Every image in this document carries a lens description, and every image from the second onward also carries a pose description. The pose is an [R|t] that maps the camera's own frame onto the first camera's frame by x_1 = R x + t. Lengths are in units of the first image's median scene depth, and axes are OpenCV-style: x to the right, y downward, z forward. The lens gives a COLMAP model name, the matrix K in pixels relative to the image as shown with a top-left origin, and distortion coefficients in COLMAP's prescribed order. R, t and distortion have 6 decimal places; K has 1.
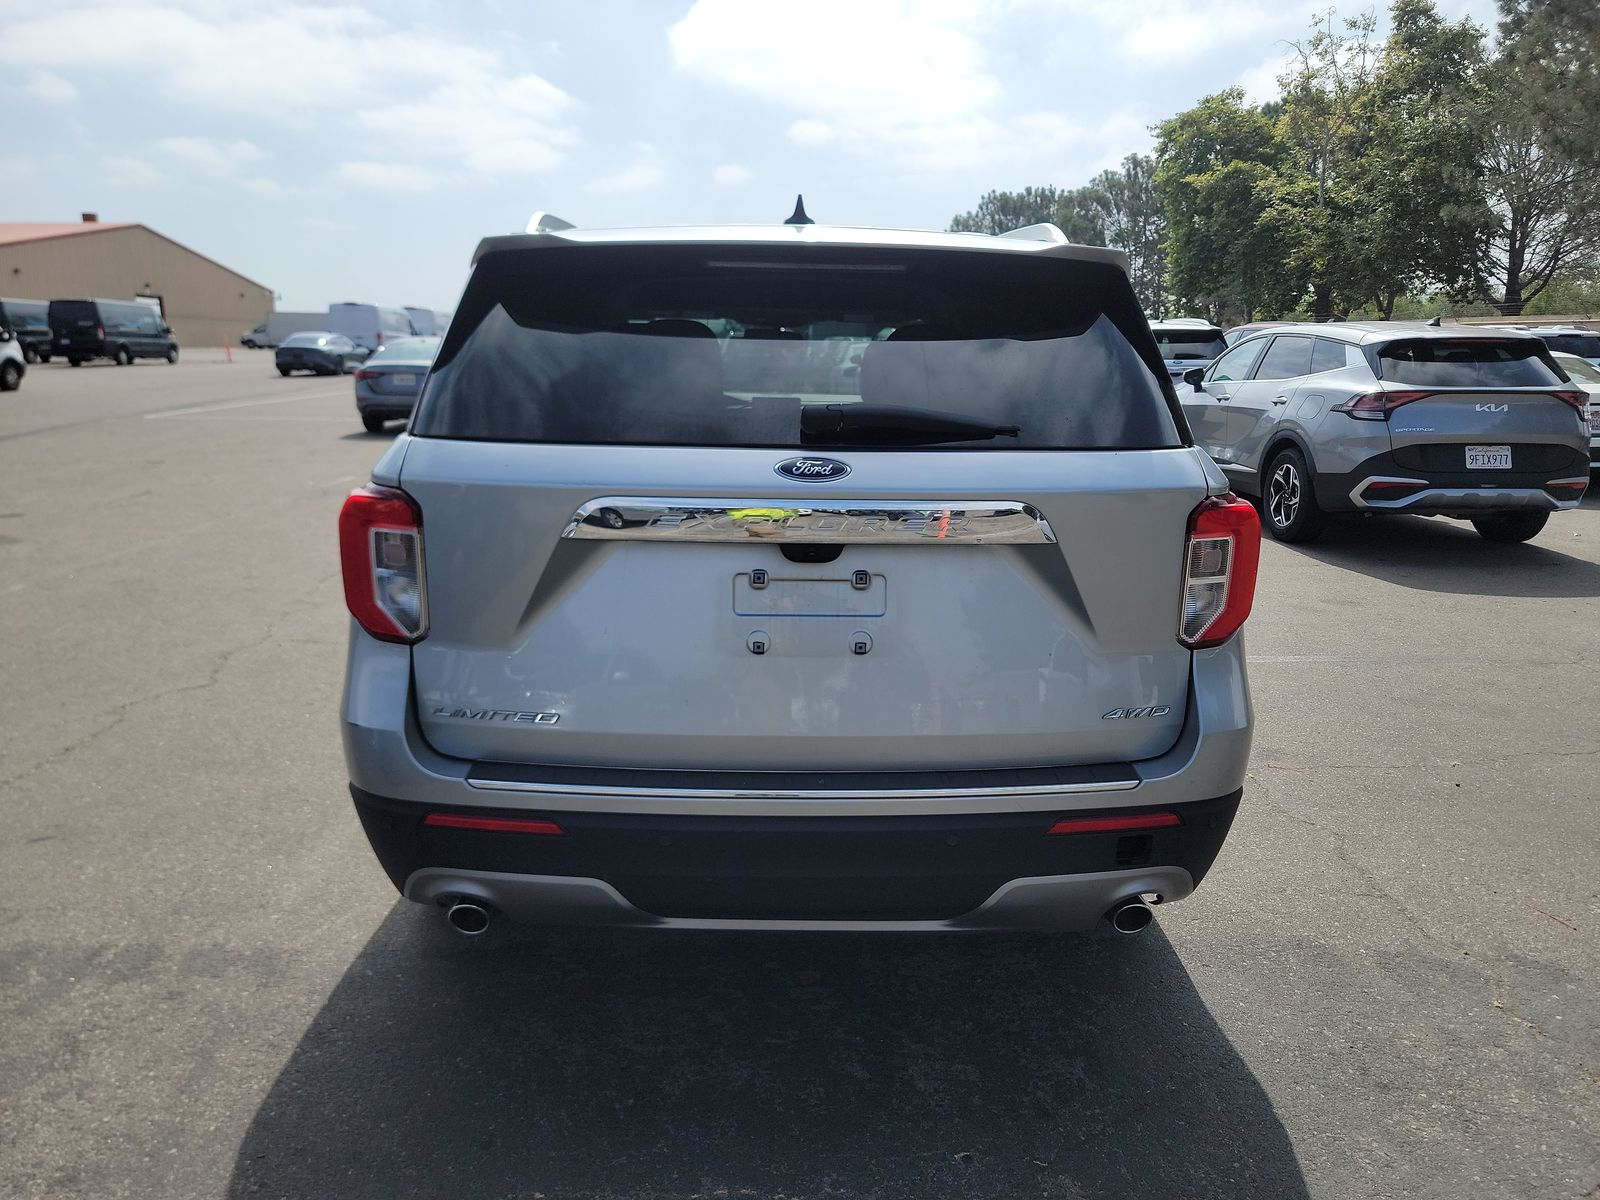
lens RADIAL K [[1154.4, 0, 813.4], [0, 1154.4, 598.7], [0, 0, 1]] dist [0.092284, -0.094213]
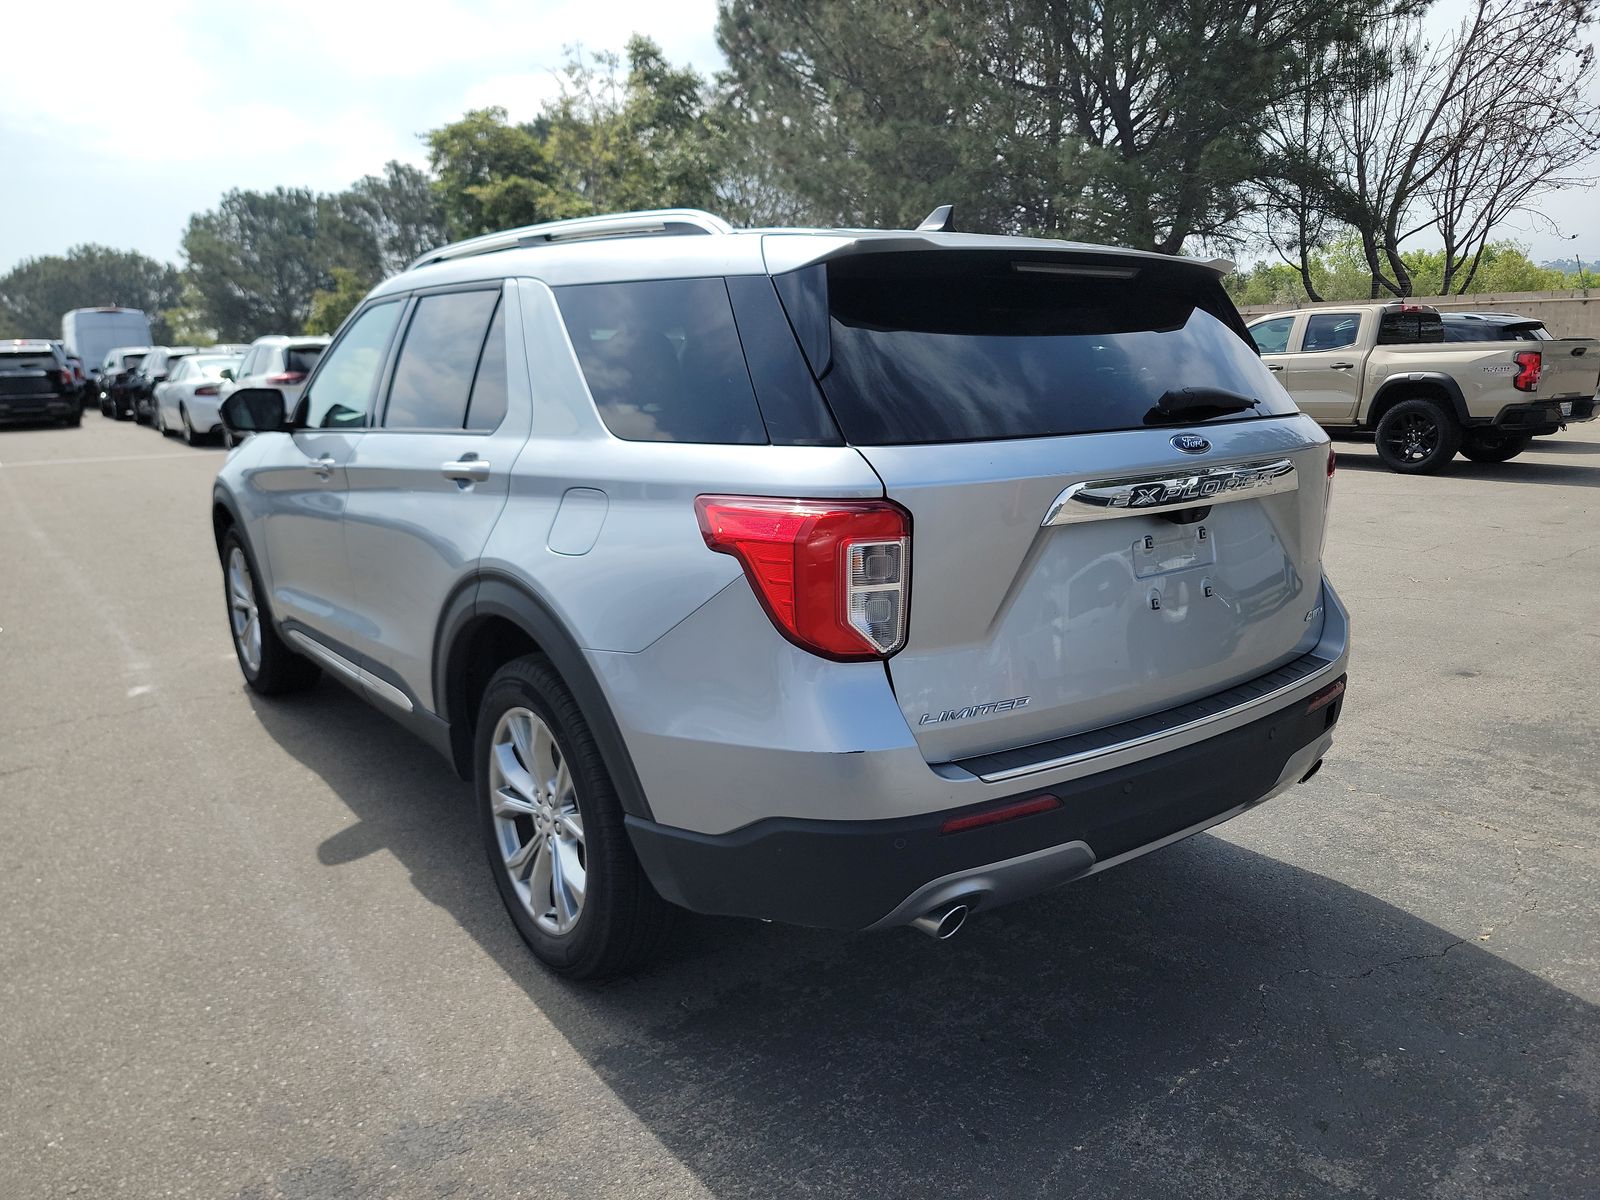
lens RADIAL K [[1154.4, 0, 813.4], [0, 1154.4, 598.7], [0, 0, 1]] dist [0.092284, -0.094213]
pose [[0.802677, -0.152936, 0.576473, -0.087723], [0.157489, 0.986608, 0.042456, -0.005891], [-0.575246, 0.056710, 0.816013, 0.022474]]
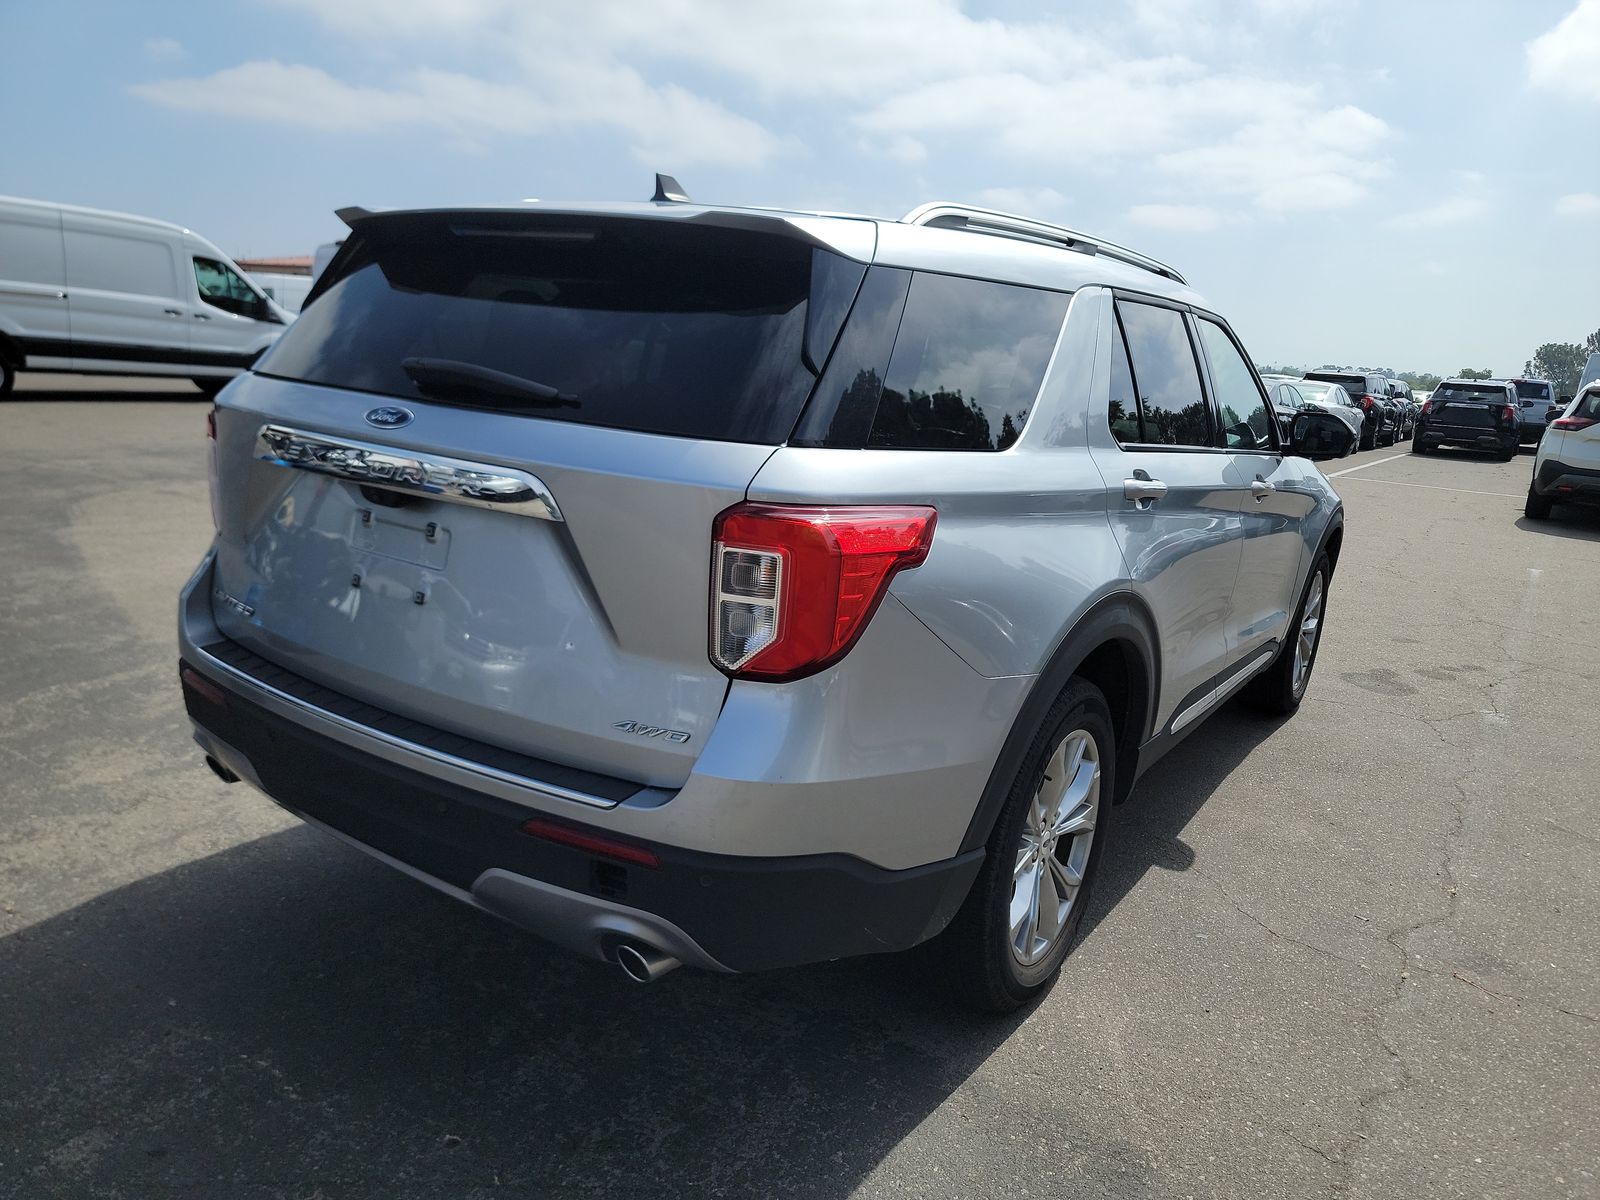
lens RADIAL K [[1154.4, 0, 813.4], [0, 1154.4, 598.7], [0, 0, 1]] dist [0.092284, -0.094213]
pose [[0.803428, 0.172850, -0.569760, 0.082213], [-0.190796, 0.981212, 0.028629, -0.004772], [0.564004, 0.085707, 0.821312, 0.032104]]
